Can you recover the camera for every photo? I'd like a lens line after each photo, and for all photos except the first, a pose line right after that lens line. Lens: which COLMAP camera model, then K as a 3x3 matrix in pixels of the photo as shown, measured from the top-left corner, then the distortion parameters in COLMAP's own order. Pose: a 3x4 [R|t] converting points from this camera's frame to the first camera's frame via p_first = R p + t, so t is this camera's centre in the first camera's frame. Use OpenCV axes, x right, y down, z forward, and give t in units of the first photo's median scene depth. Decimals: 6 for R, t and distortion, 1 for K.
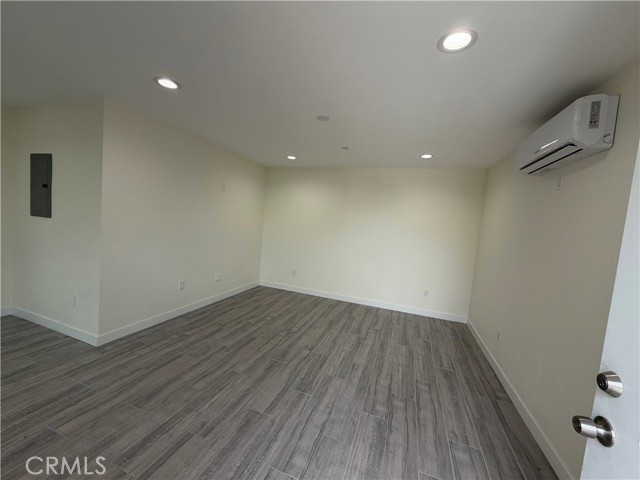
lens RADIAL K [[257.2, 0, 319.1], [0, 257.2, 239.0], [0, 0, 1]] dist [-0.001363, 0.000464]
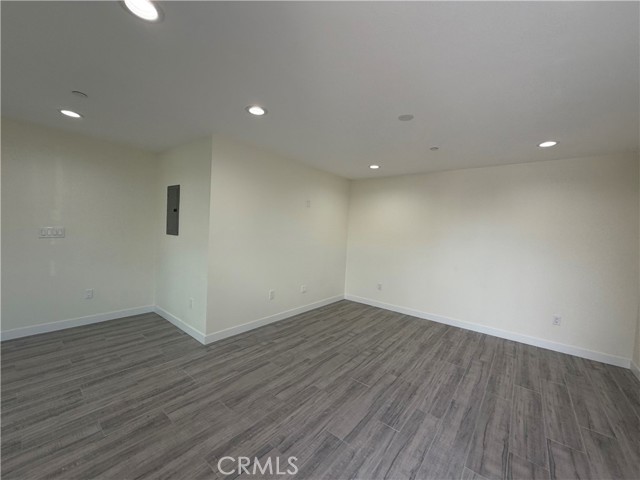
lens RADIAL K [[257.2, 0, 318.2], [0, 257.2, 239.5], [0, 0, 1]] dist [-0.001363, 0.000464]
pose [[0.942603, -0.023695, -0.333073, 0.015184], [0.006379, 0.998575, -0.052986, 0.008923], [0.333854, 0.047820, 0.941411, 0.055595]]
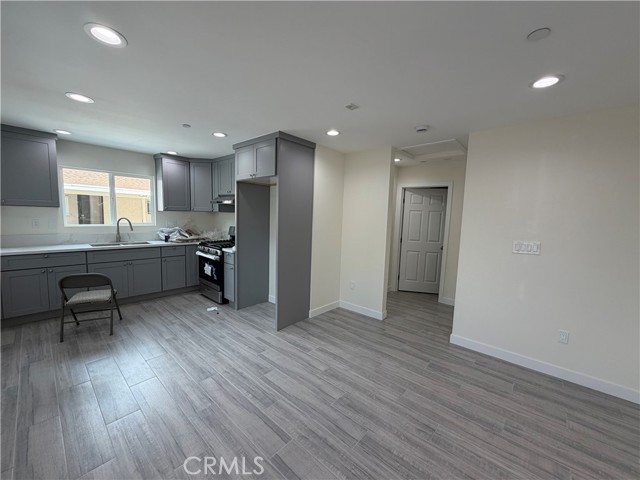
lens RADIAL K [[257.2, 0, 319.1], [0, 257.2, 240.1], [0, 0, 1]] dist [-0.001363, 0.000464]
pose [[-0.372635, -0.006442, -0.927956, -0.328167], [-0.131257, 0.990288, 0.045834, -0.066838], [0.918648, 0.138880, -0.369861, 0.391677]]
